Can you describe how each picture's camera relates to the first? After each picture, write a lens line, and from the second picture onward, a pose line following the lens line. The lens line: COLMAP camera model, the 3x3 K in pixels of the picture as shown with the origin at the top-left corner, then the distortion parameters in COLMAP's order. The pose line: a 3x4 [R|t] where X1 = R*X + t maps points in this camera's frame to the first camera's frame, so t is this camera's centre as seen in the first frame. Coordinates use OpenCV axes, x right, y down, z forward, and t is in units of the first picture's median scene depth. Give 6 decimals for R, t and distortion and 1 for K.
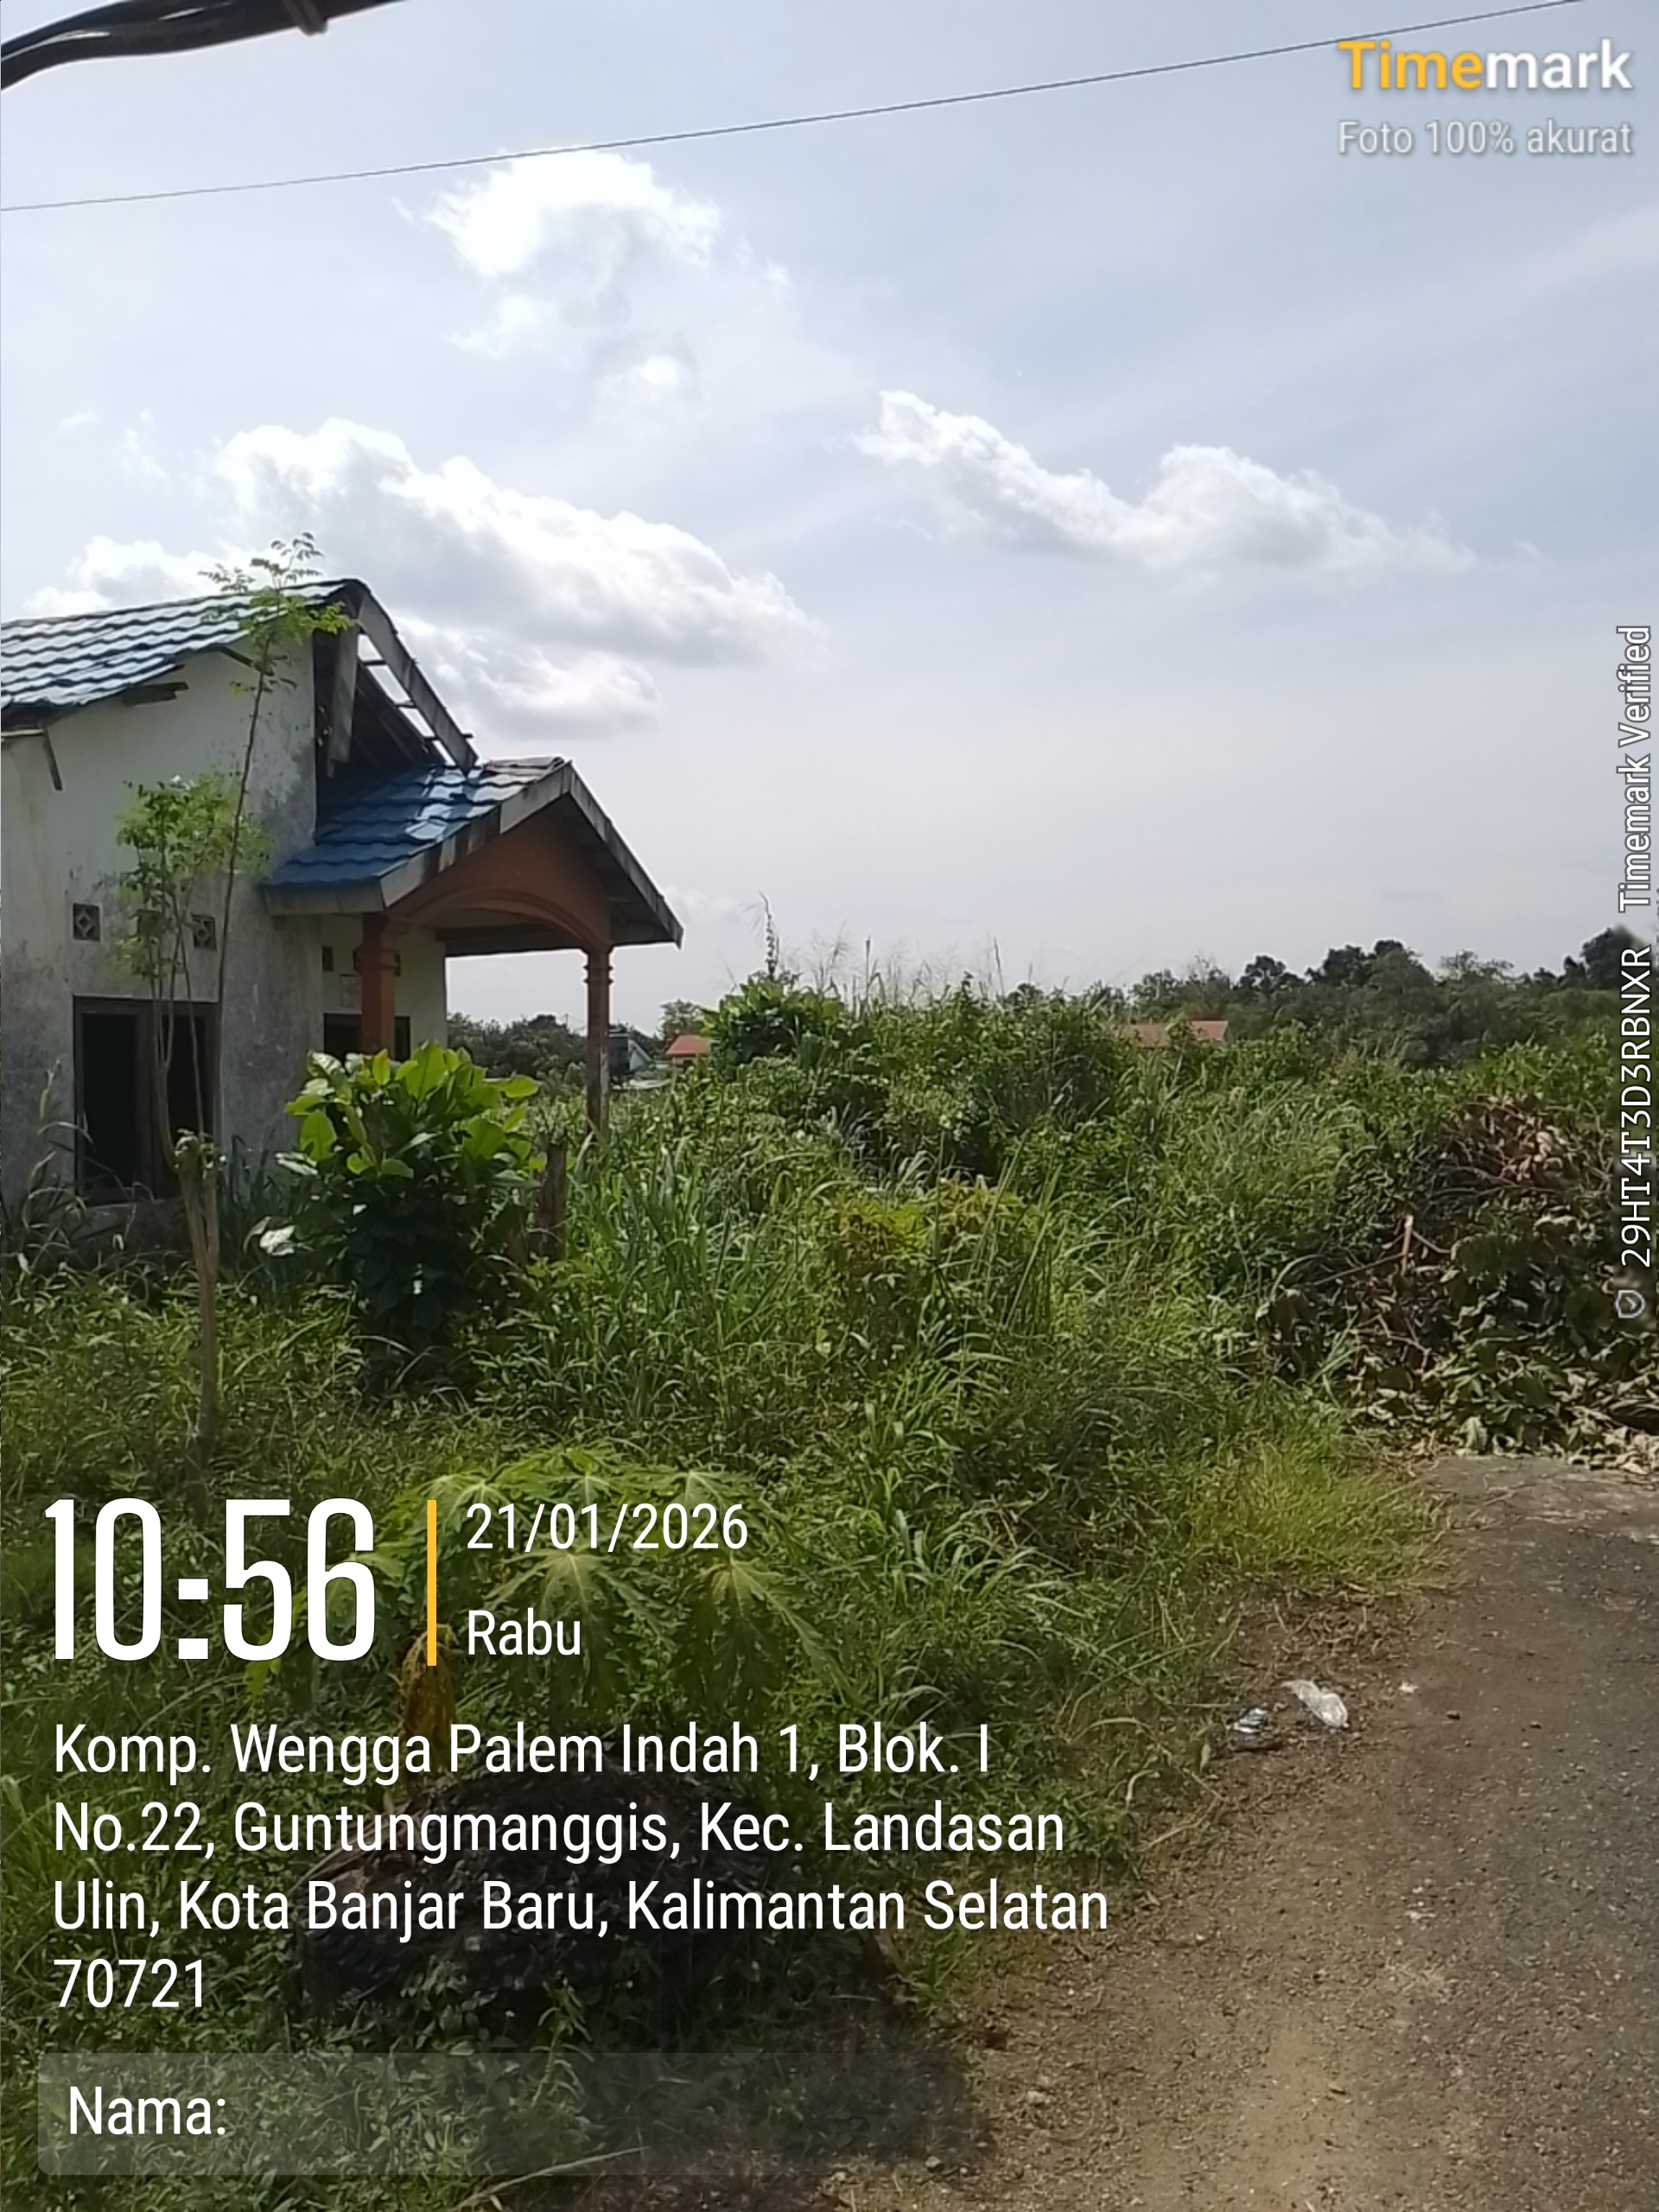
lens RADIAL K [[1759.6, 0, 835.3], [0, 1759.6, 1091.5], [0, 0, 1]] dist [0.104280, -0.130365]
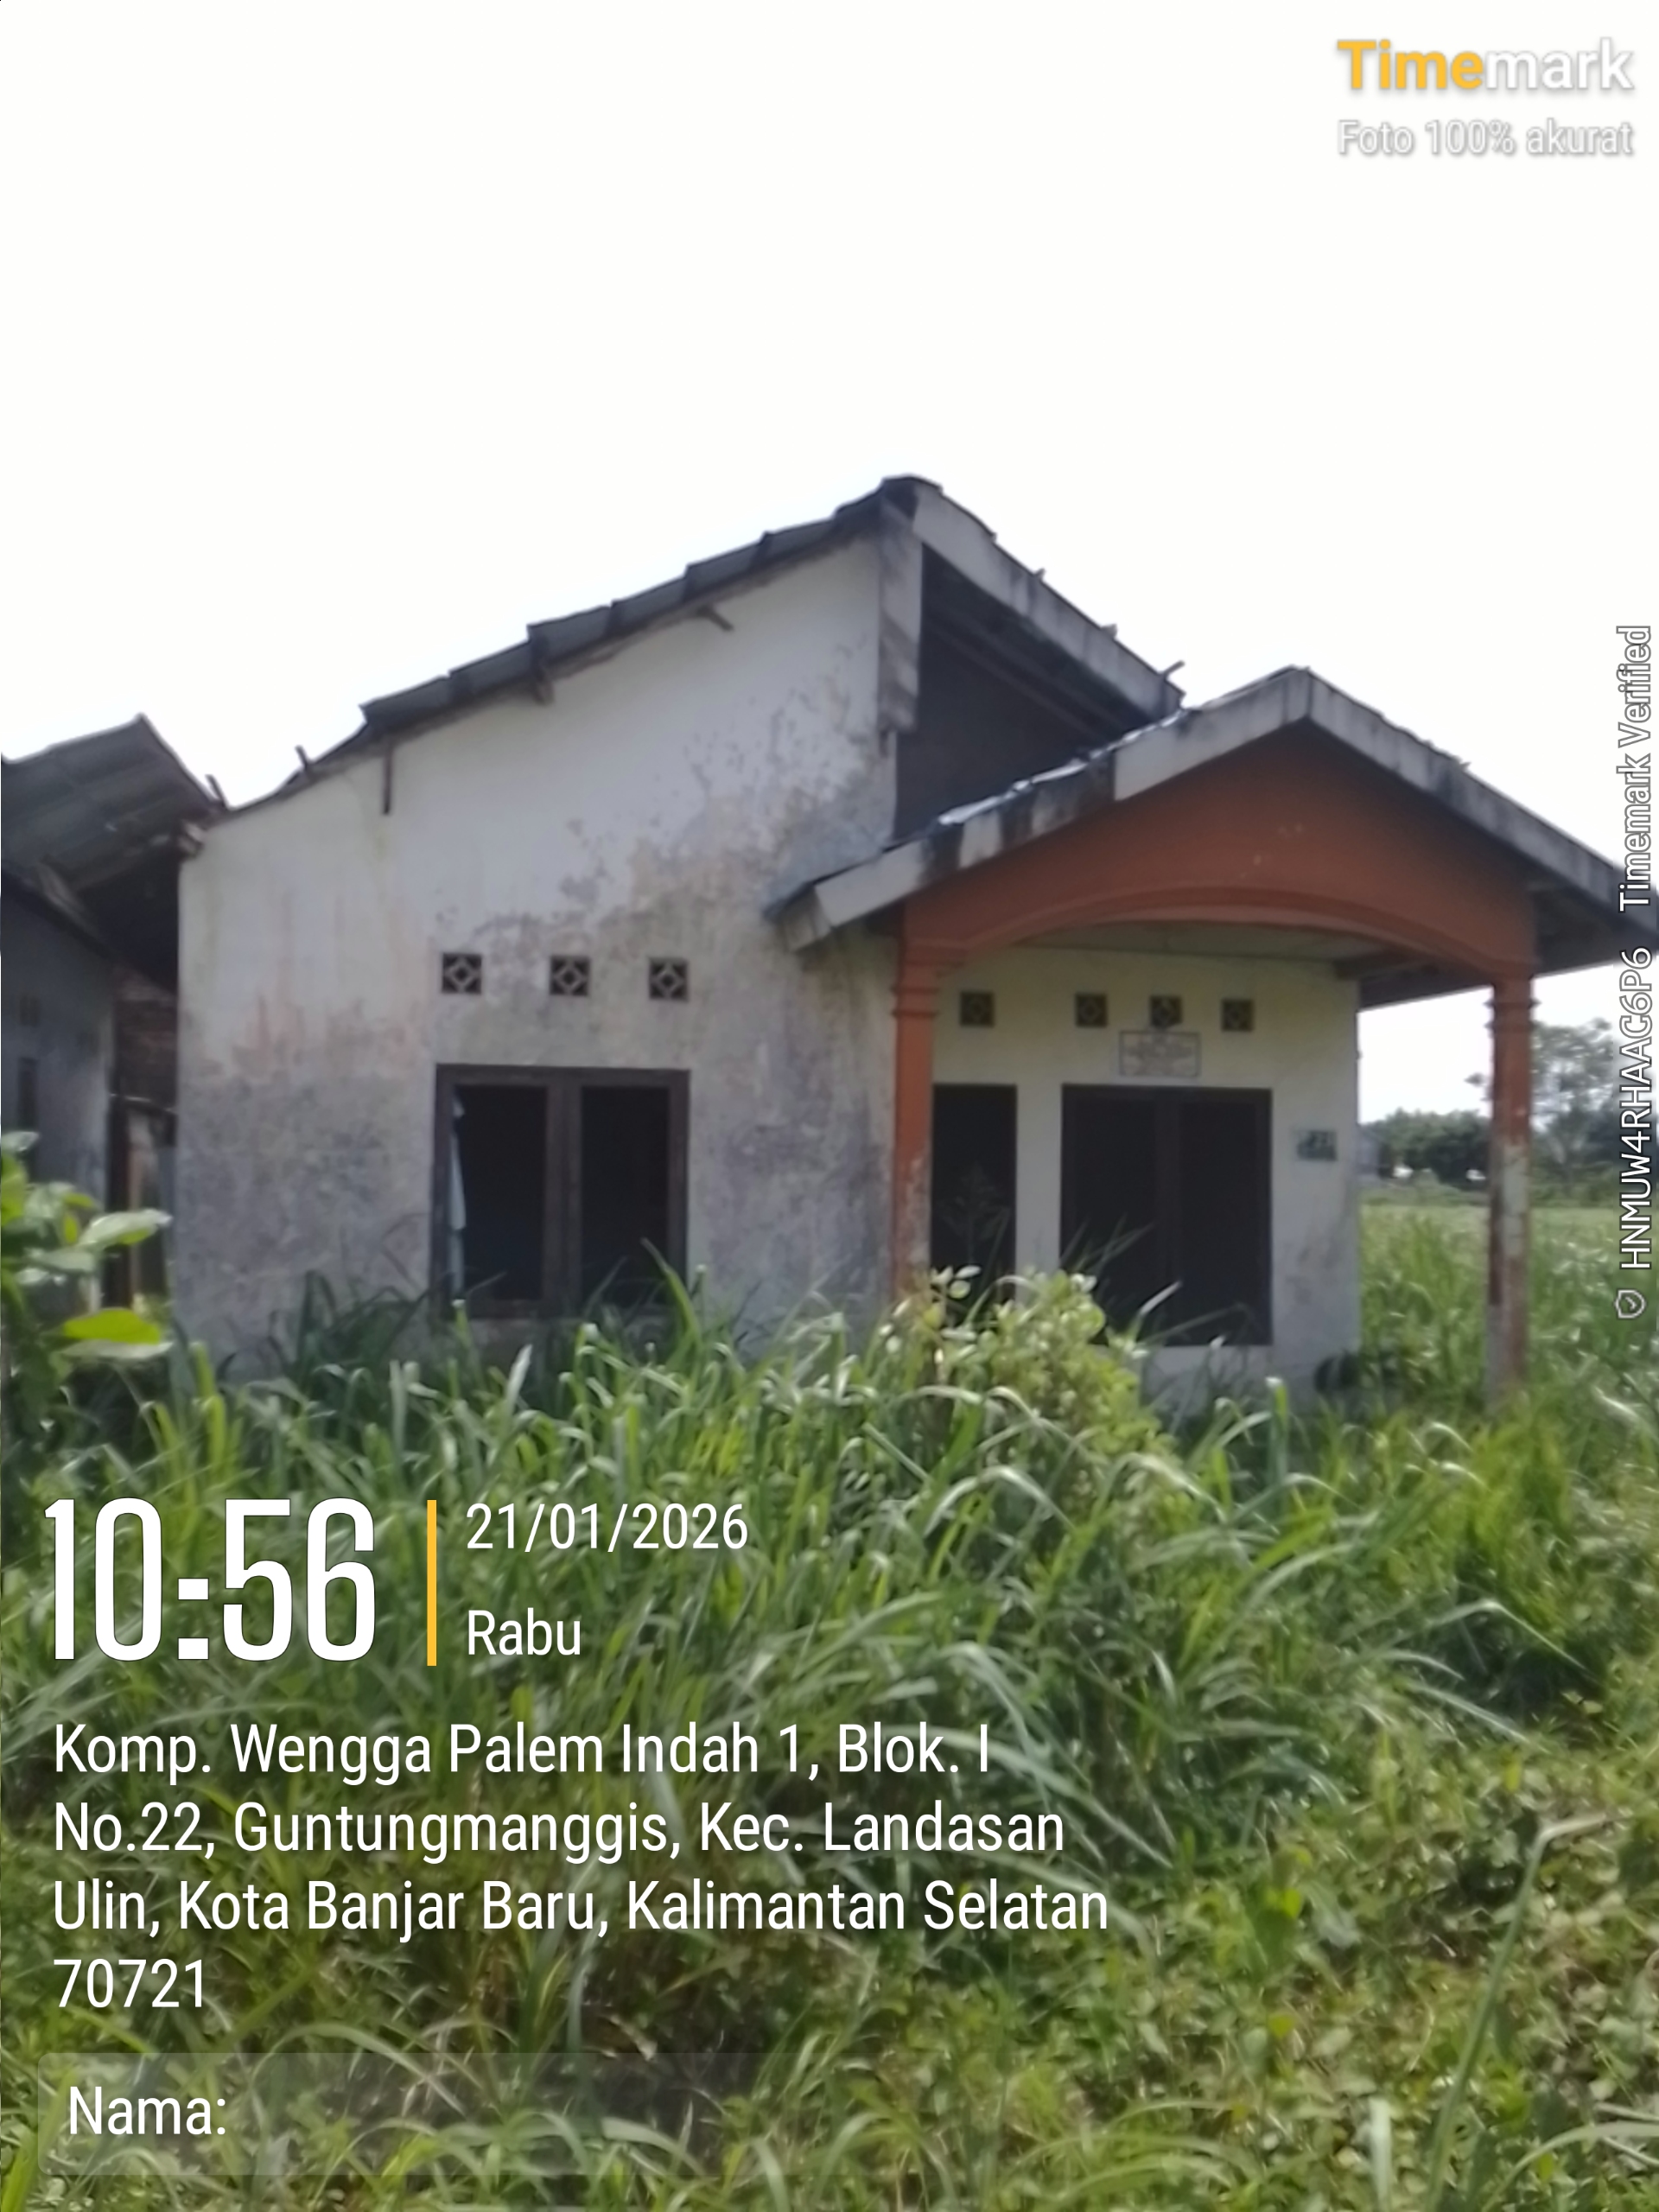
lens RADIAL K [[1759.6, 0, 835.3], [0, 1759.6, 1091.5], [0, 0, 1]] dist [0.104280, -0.130365]
pose [[0.560883, -0.011974, -0.827808, 0.280033], [-0.030038, 0.998943, -0.034801, -0.013645], [0.827350, 0.044385, 0.559931, 0.545421]]
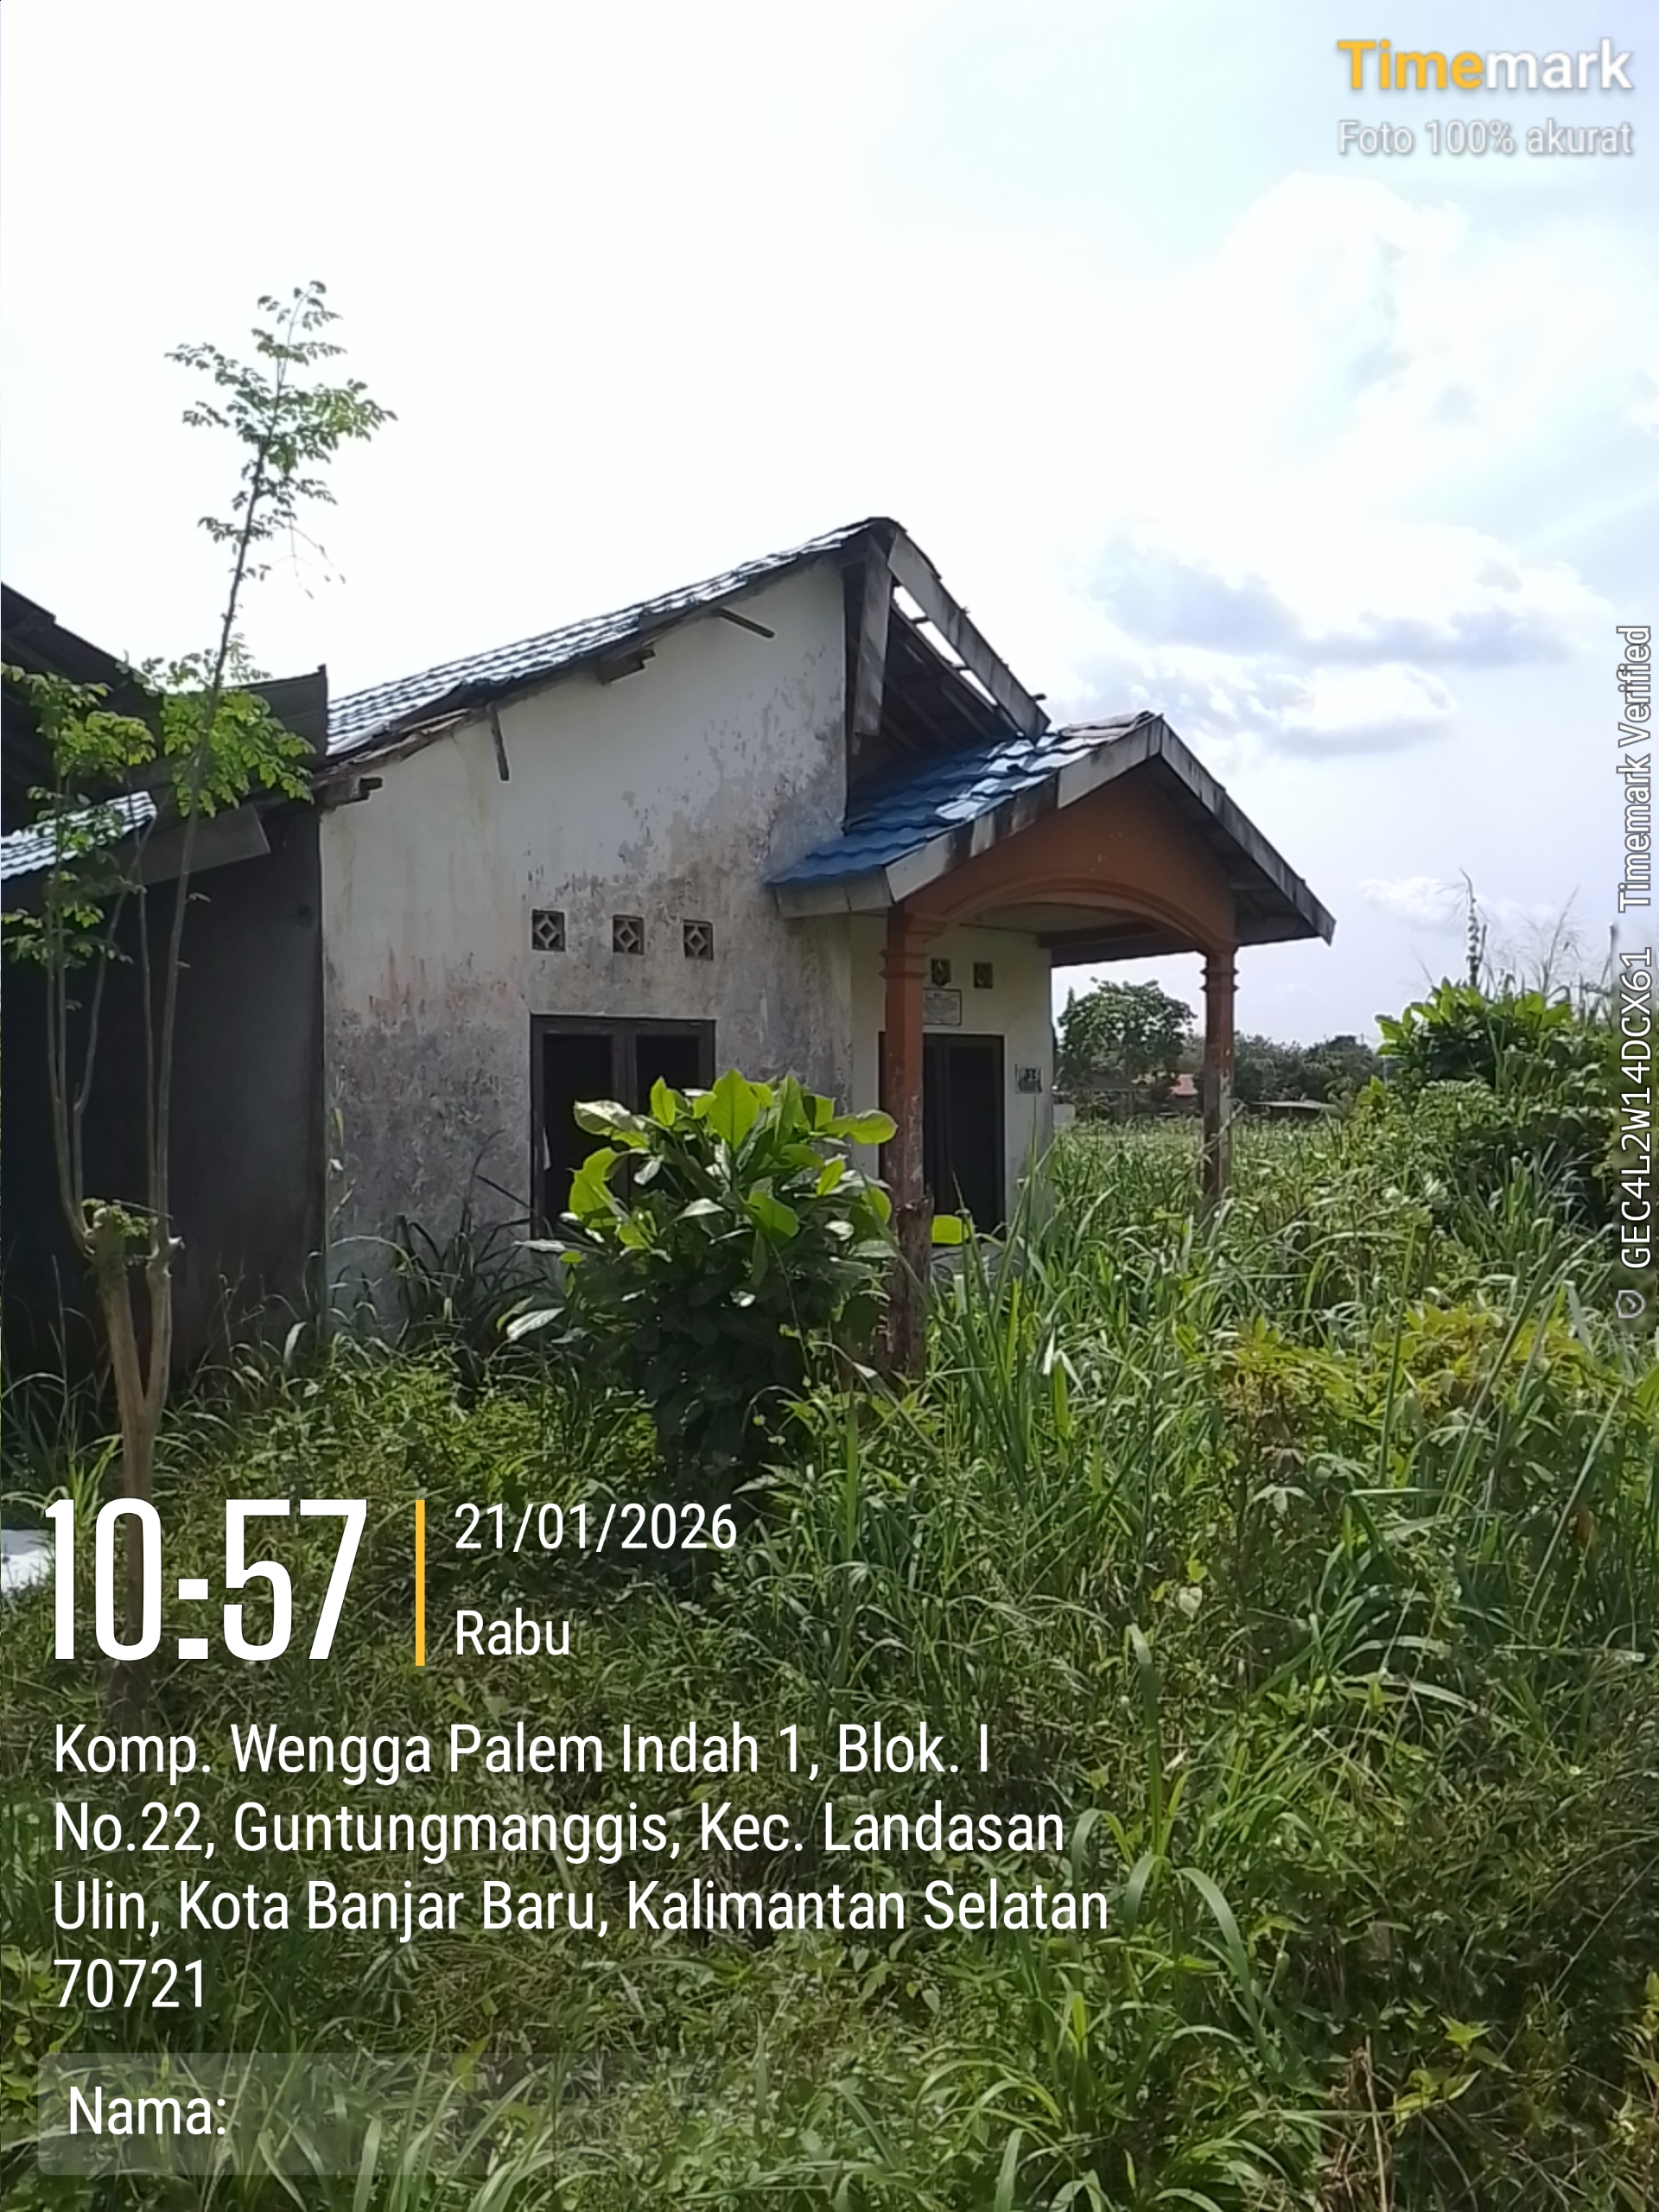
lens RADIAL K [[1759.6, 0, 835.3], [0, 1759.6, 1091.5], [0, 0, 1]] dist [0.104280, -0.130365]
pose [[0.901512, 0.001948, -0.432750, 0.069383], [-0.007415, 0.999913, -0.010945, -0.005239], [0.432691, 0.013076, 0.901448, 0.217201]]
